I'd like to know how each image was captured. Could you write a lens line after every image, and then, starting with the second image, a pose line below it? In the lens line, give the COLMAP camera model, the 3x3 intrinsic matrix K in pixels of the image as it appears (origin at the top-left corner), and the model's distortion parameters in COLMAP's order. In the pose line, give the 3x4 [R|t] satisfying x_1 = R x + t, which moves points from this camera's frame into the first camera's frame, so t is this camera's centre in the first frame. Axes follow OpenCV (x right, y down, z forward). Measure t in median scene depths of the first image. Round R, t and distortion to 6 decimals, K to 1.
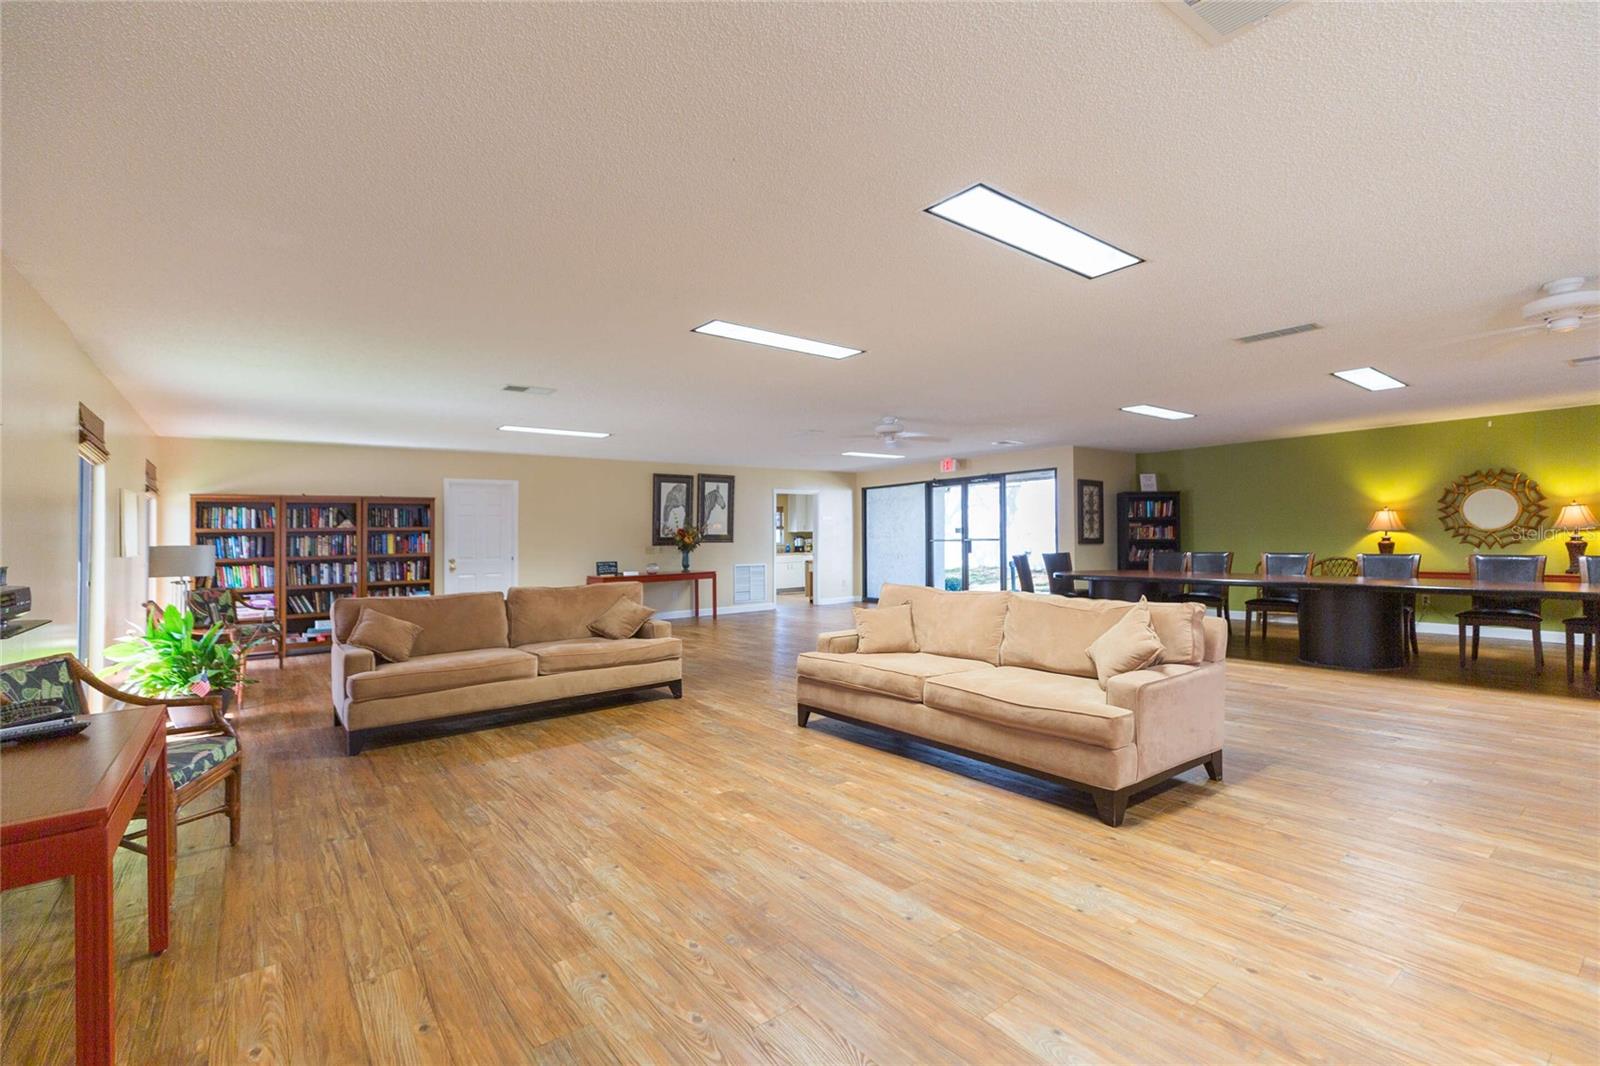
lens RADIAL K [[713.9, 0, 803.4], [0, 713.9, 536.3], [0, 0, 1]] dist [0.003956, -0.000271]
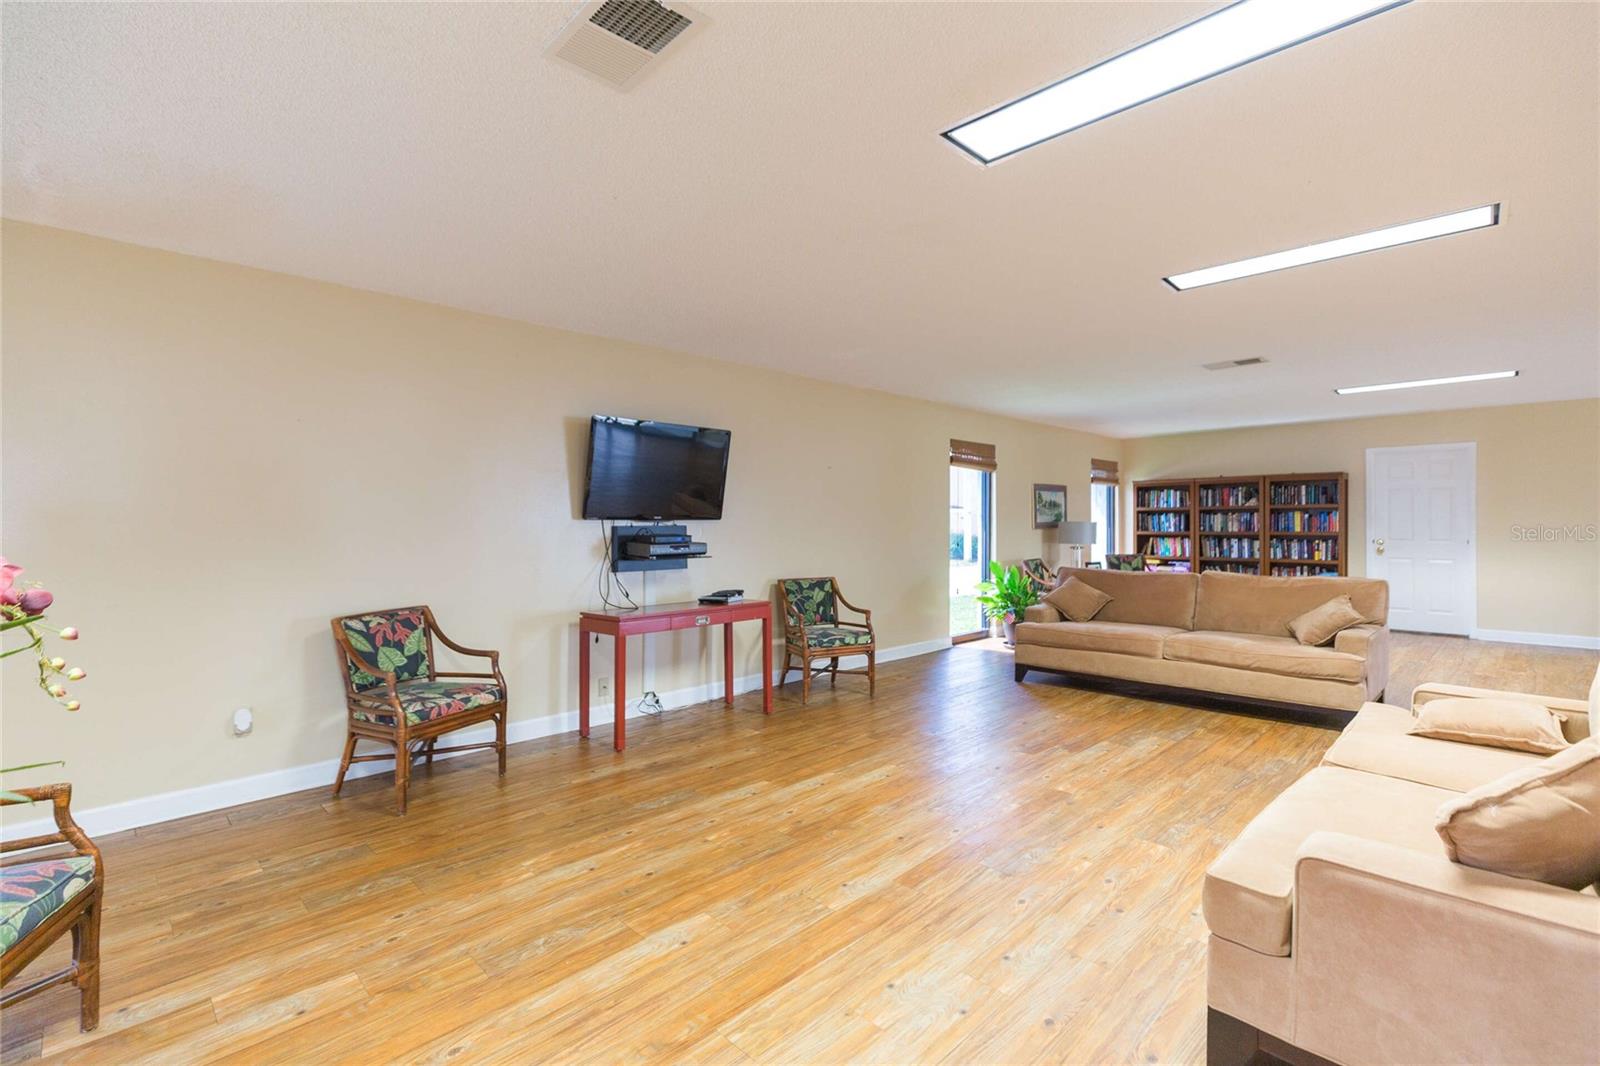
lens RADIAL K [[713.9, 0, 805.3], [0, 713.9, 521.7], [0, 0, 1]] dist [0.003956, -0.000271]
pose [[0.129906, 0.017122, -0.991378, 0.341650], [0.005789, 0.999821, 0.018027, -0.011661], [0.991509, -0.008080, 0.129784, 0.225923]]
